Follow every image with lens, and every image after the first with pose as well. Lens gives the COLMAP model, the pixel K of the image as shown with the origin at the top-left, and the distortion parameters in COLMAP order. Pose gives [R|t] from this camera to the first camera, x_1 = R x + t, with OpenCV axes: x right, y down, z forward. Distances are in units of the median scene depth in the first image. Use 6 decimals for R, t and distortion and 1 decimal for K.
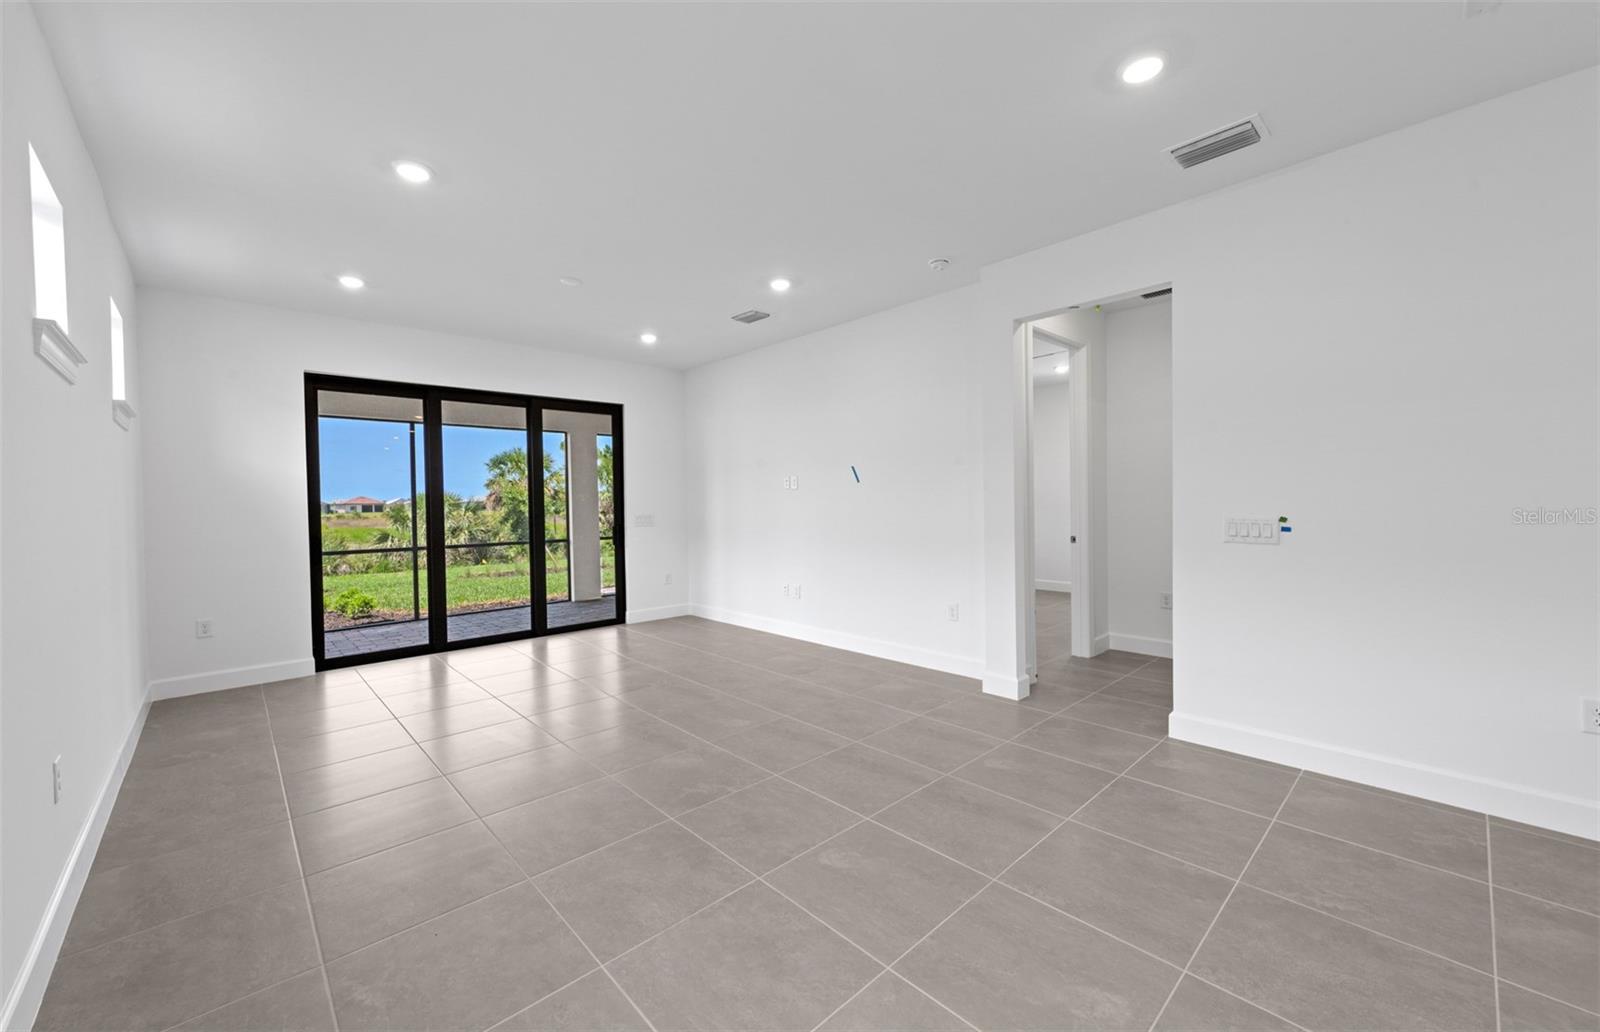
lens RADIAL K [[613.4, 0, 802.0], [0, 613.4, 516.2], [0, 0, 1]] dist [-0.000286, -0.000047]
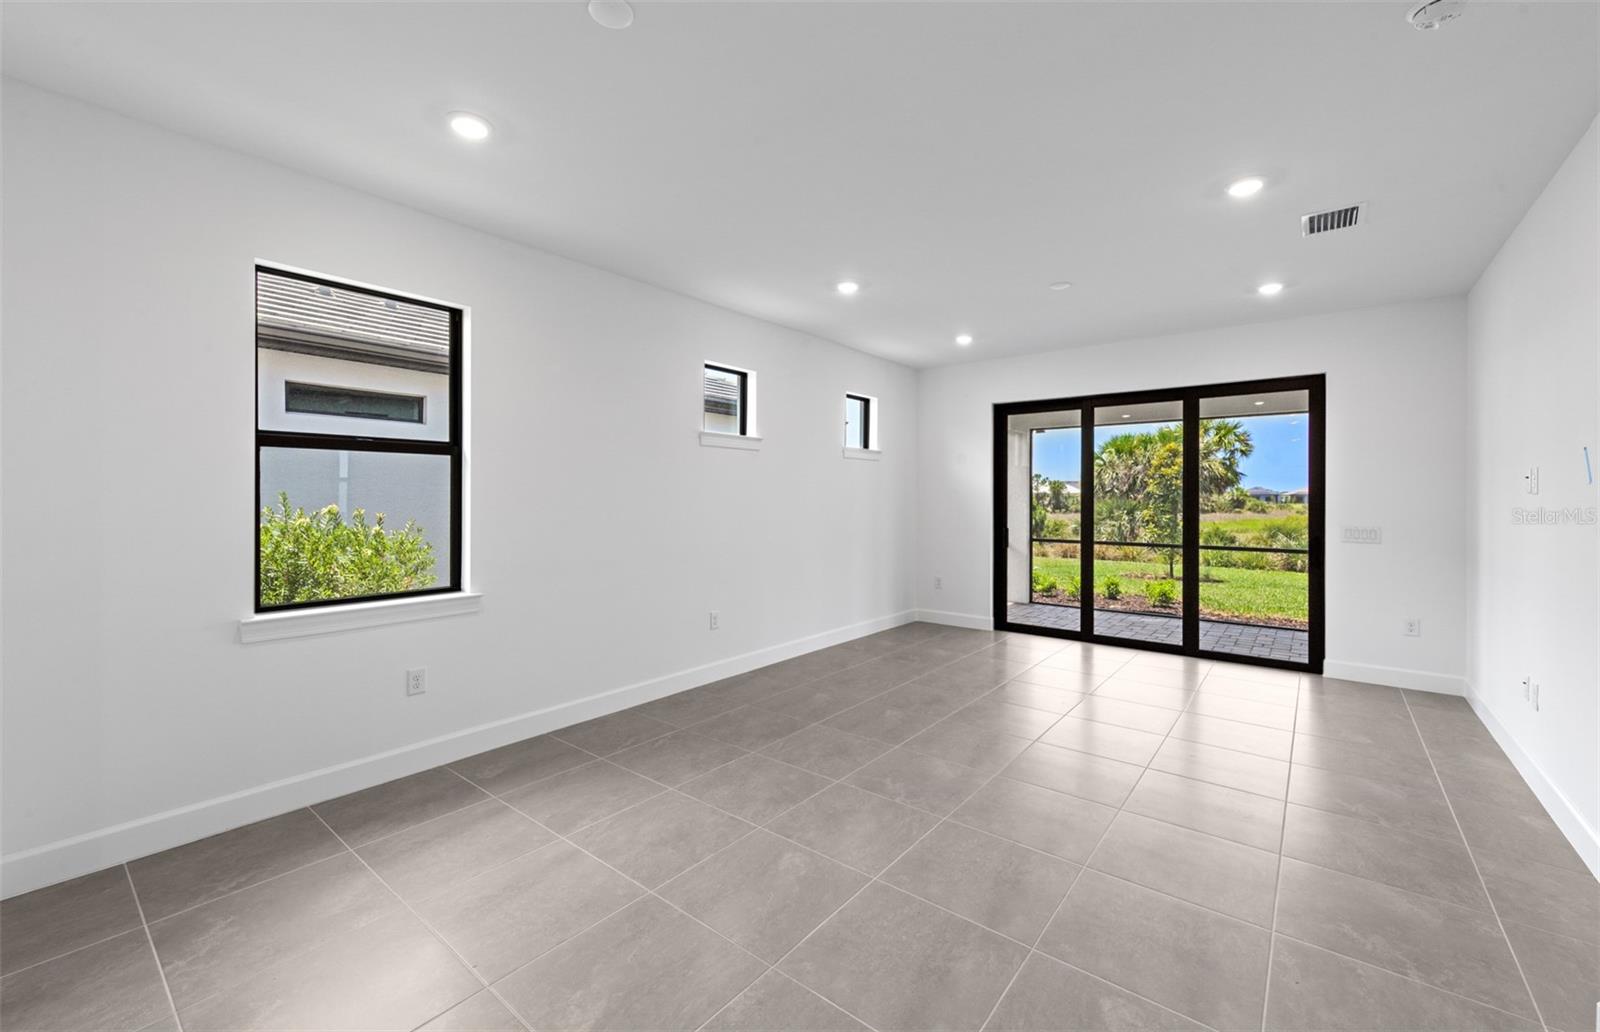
lens RADIAL K [[637.7, 0, 788.6], [0, 637.7, 501.4], [0, 0, 1]] dist [-0.002152, -0.000516]
pose [[0.127510, 0.021805, -0.991598, 0.447277], [-0.027229, 0.999458, 0.018476, -0.030690], [0.991463, 0.024645, 0.128035, 0.334199]]
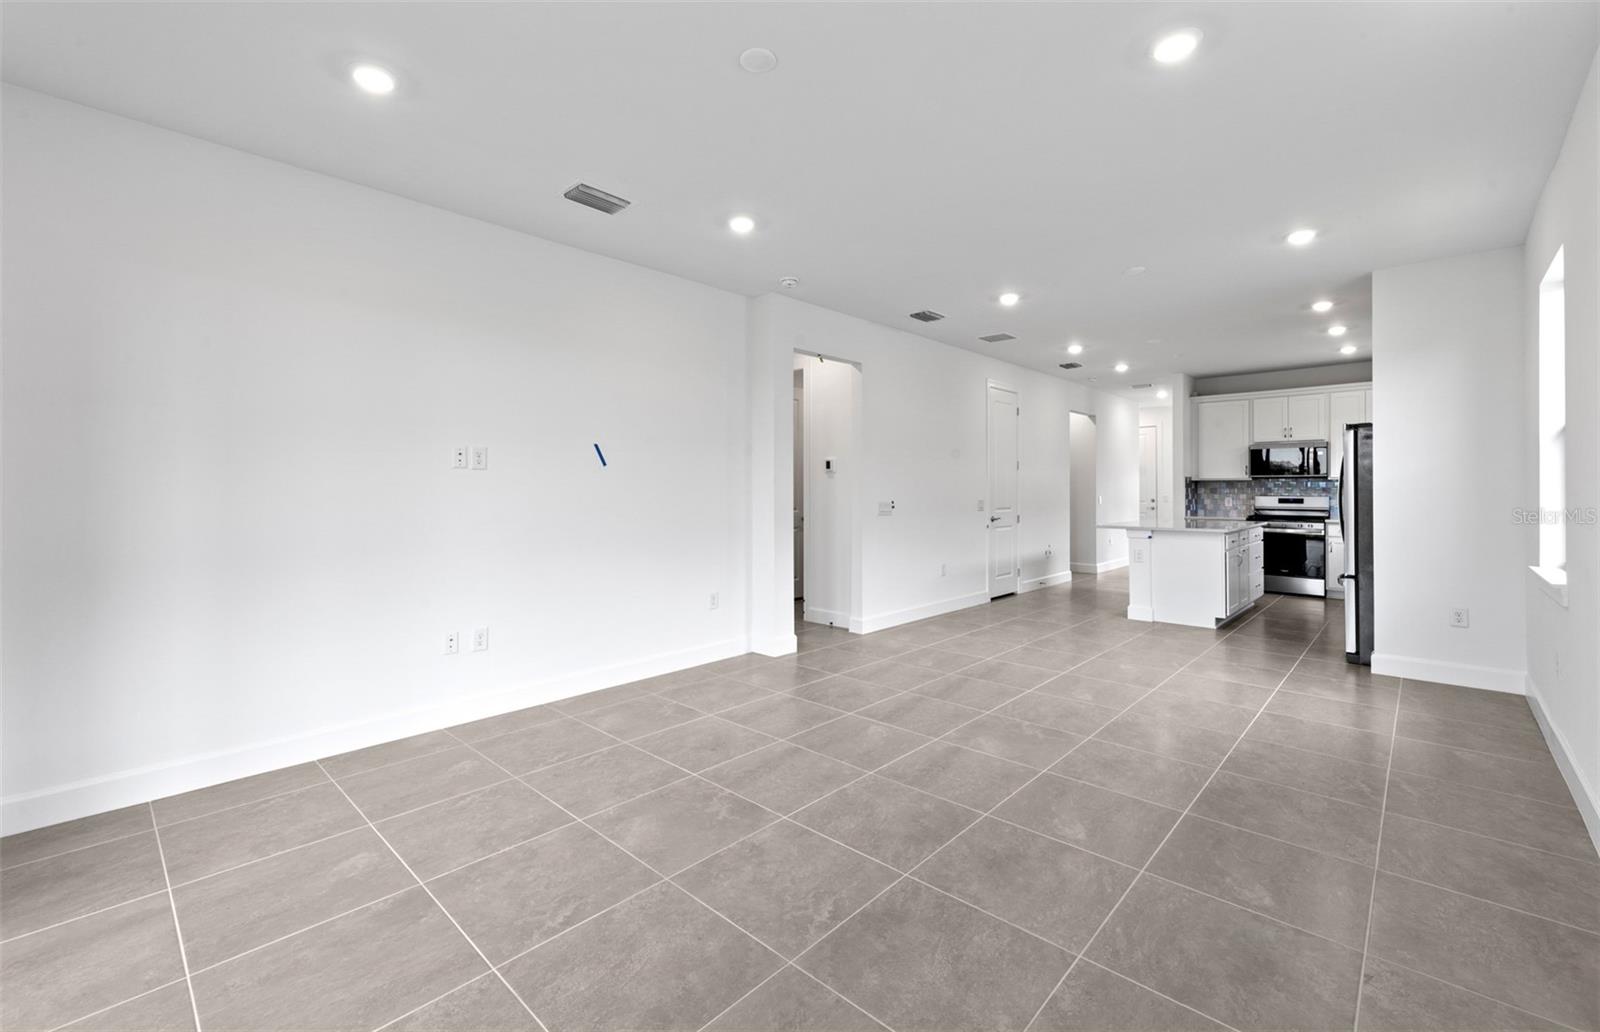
lens RADIAL K [[663.0, 0, 796.7], [0, 663.0, 483.6], [0, 0, 1]] dist [0.014155, -0.000113]
pose [[-0.064424, 0.027646, 0.997540, -0.704022], [0.027237, 0.999292, -0.025936, -0.003617], [-0.997551, 0.025499, -0.065132, 0.760514]]
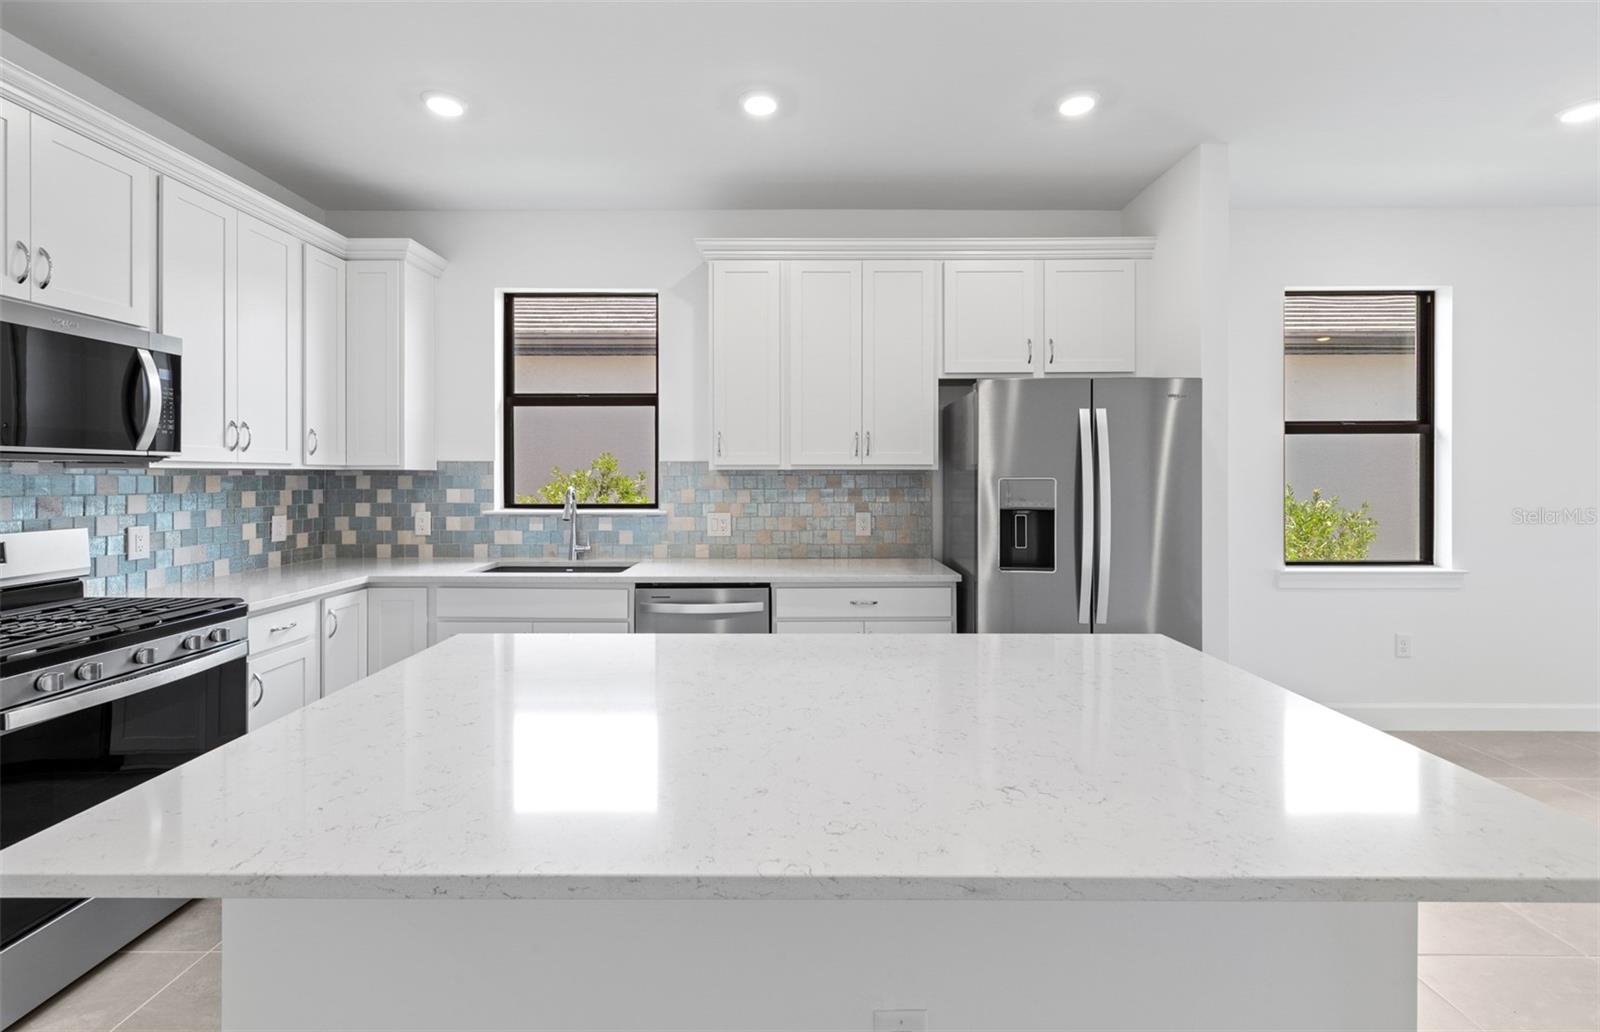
lens RADIAL K [[661.6, 0, 789.7], [0, 661.6, 472.3], [0, 0, 1]] dist [0.003109, 0.000002]
pose [[-0.689657, 0.015526, -0.723969, 0.715424], [-0.005893, 0.999617, 0.027051, -0.030048], [0.724112, 0.022923, -0.689302, 0.083794]]
